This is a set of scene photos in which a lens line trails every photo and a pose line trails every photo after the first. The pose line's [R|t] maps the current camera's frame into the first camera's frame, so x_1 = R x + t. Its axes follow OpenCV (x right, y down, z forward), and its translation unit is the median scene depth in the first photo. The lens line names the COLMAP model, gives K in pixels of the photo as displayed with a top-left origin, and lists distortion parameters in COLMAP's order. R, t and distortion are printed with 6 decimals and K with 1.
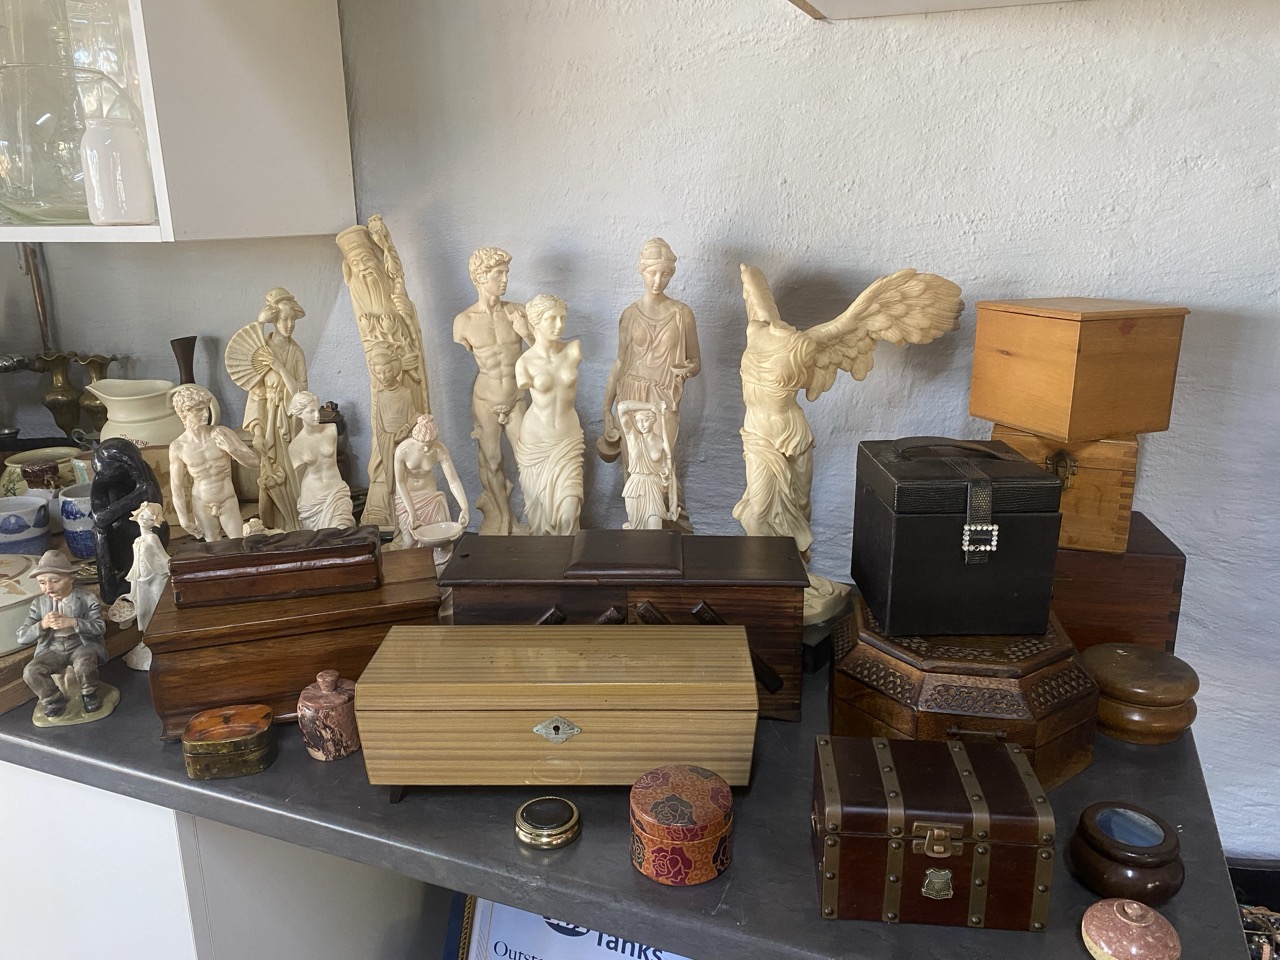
lens RADIAL K [[941.1, 0, 640.0], [0, 941.1, 480.0], [0, 0, 1]] dist [0.058744, -0.114038]
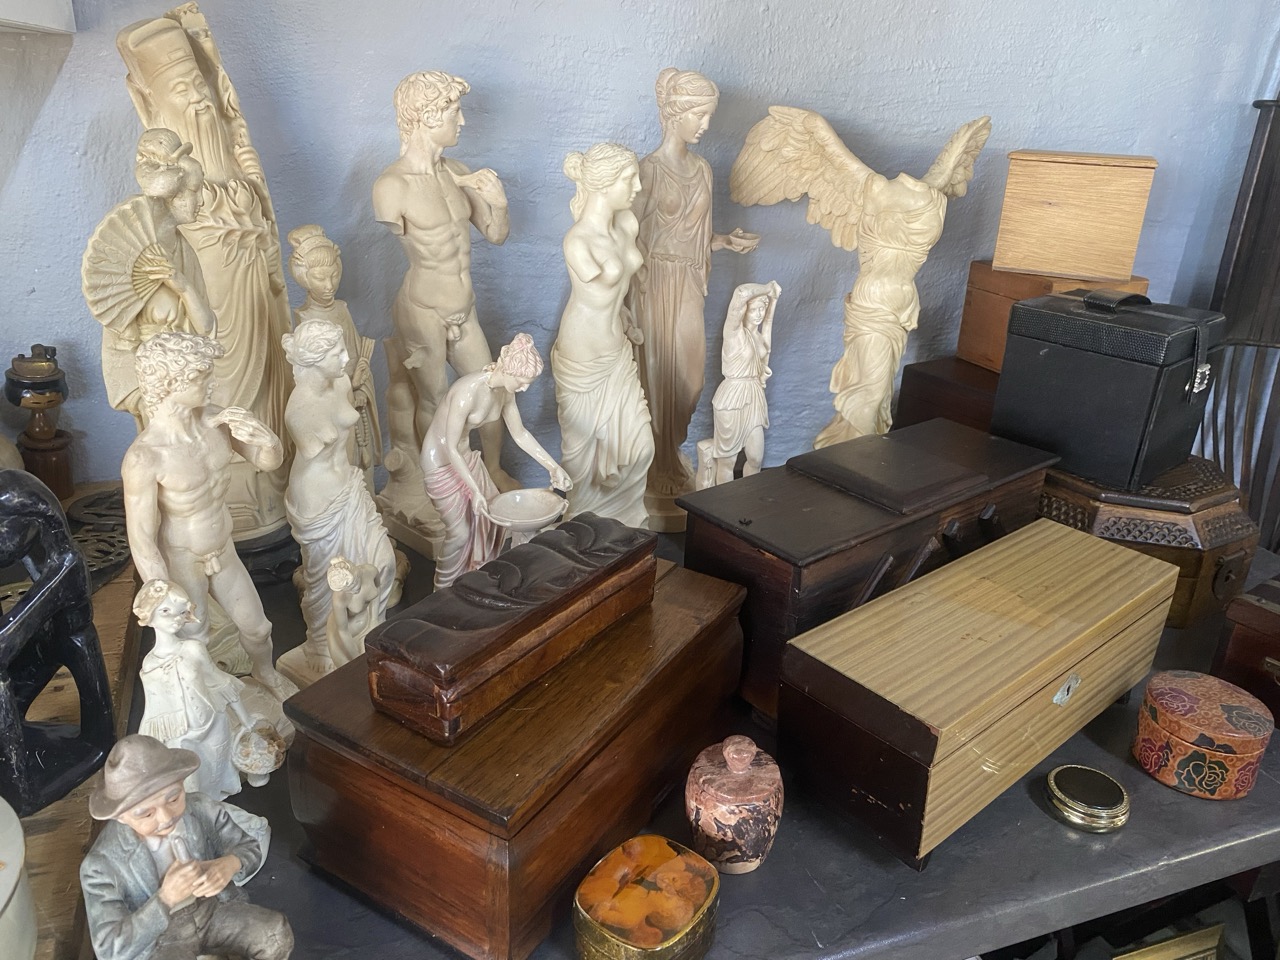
lens RADIAL K [[960.9, 0, 640.0], [0, 960.9, 480.0], [0, 0, 1]] dist [0.001602, 0.000264]
pose [[0.737092, -0.217071, 0.639981, -0.574453], [0.137531, 0.975373, 0.172430, -0.069334], [-0.661650, -0.039080, 0.748794, 0.421975]]
